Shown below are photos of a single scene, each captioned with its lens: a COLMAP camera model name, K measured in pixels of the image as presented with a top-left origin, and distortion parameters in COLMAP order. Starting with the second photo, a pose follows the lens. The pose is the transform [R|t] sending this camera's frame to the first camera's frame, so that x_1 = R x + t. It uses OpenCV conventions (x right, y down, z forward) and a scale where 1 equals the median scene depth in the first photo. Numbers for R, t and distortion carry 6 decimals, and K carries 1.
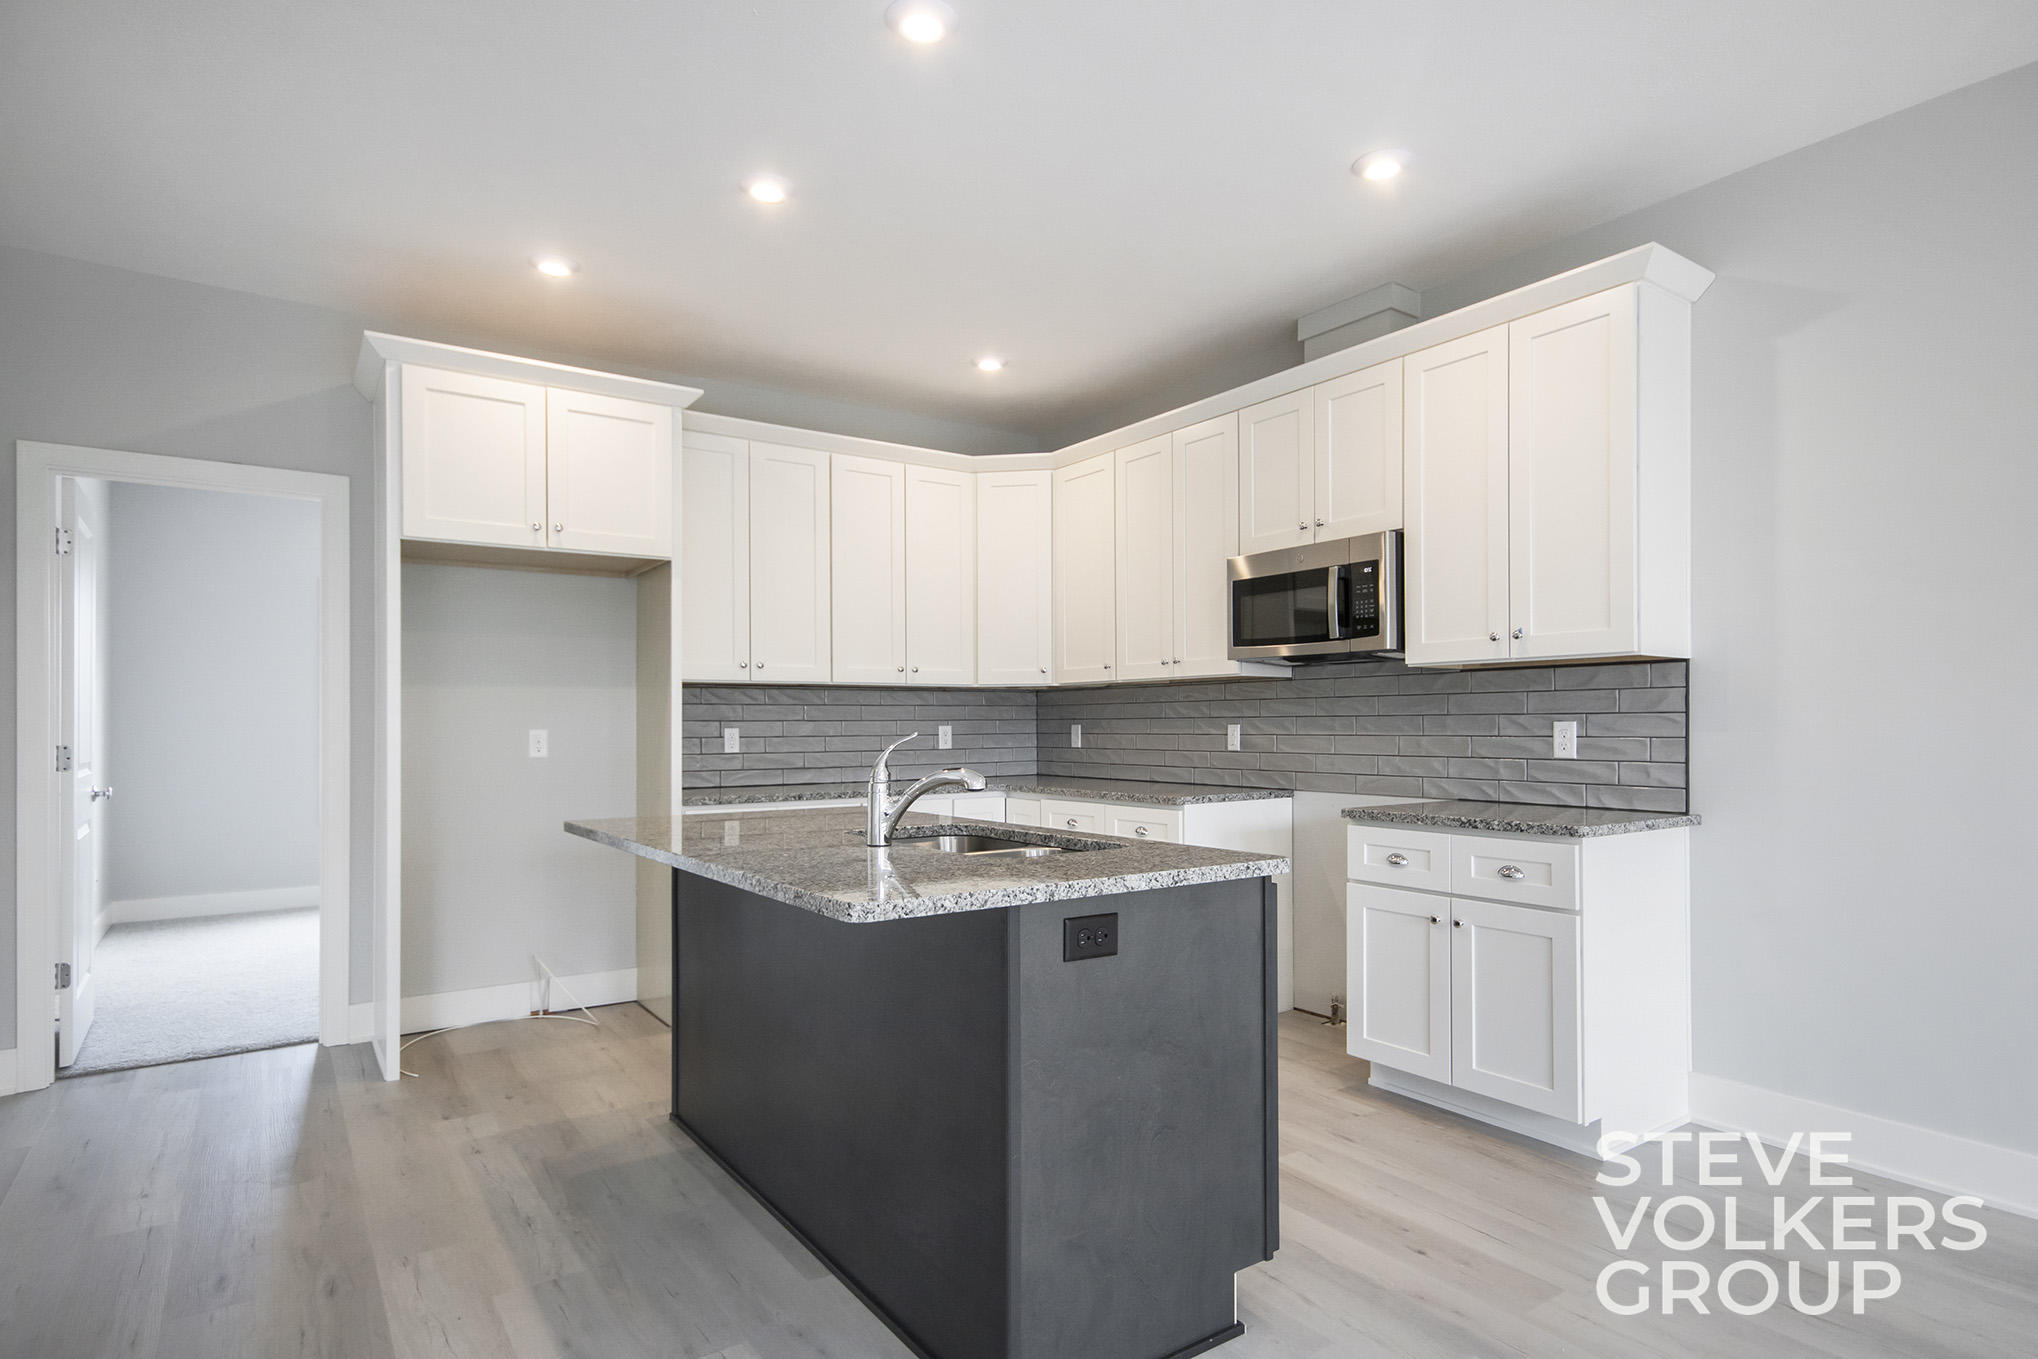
lens RADIAL K [[1111.5, 0, 1060.8], [0, 1111.5, 720.8], [0, 0, 1]] dist [0.016498, 0.001899]
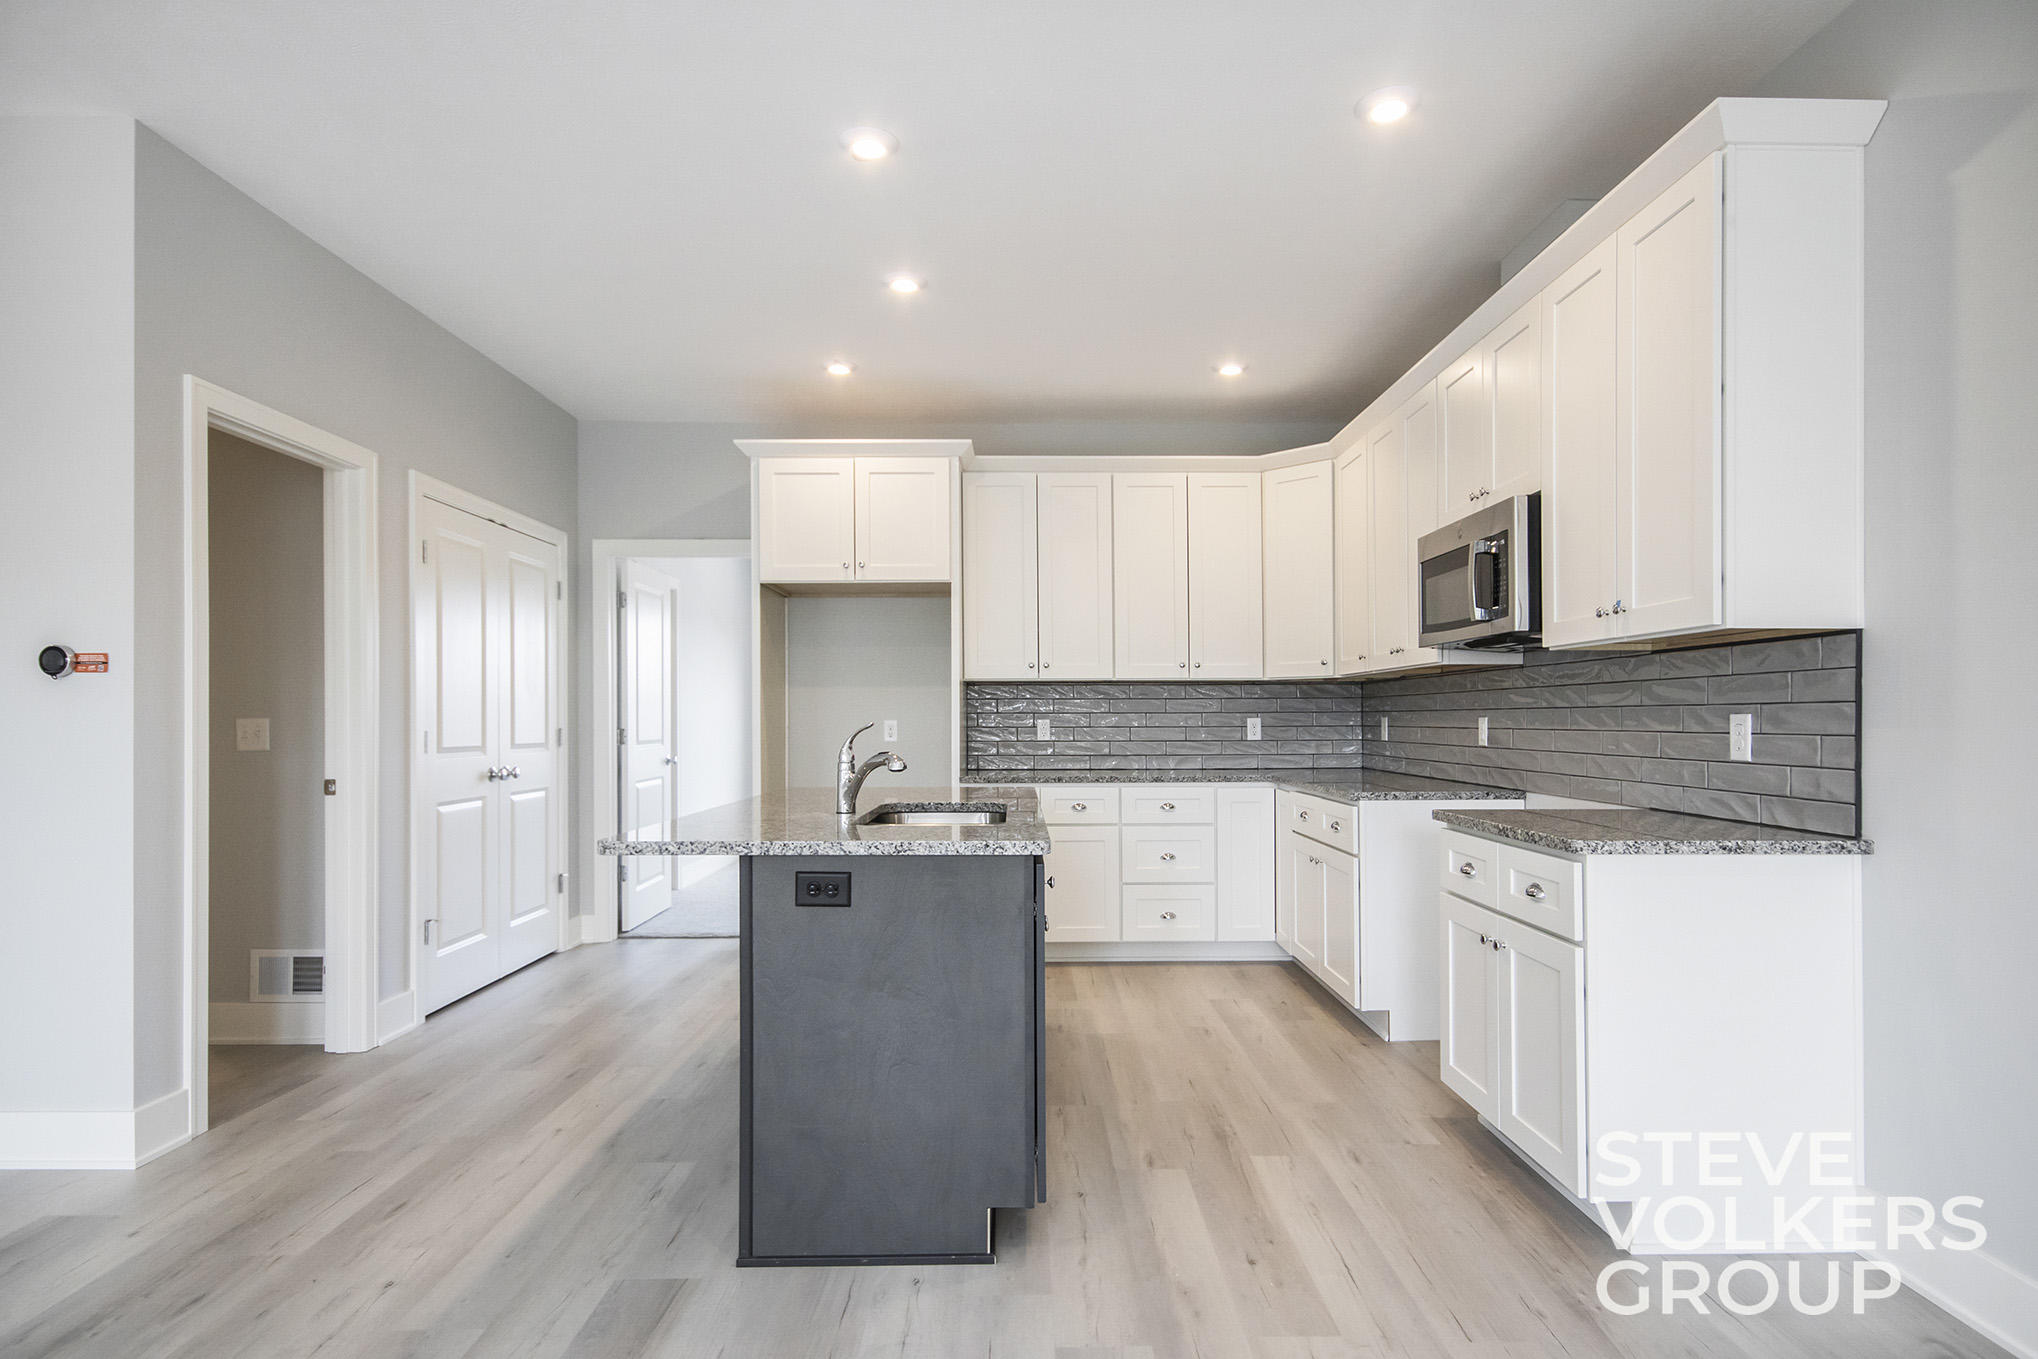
lens RADIAL K [[1090.2, 0, 1041.3], [0, 1090.2, 722.3], [0, 0, 1]] dist [0.014908, 0.003370]
pose [[0.817369, 0.005018, -0.576092, 0.457433], [-0.000378, 0.999967, 0.008173, 0.000382], [0.576114, -0.006462, 0.817344, 0.079224]]
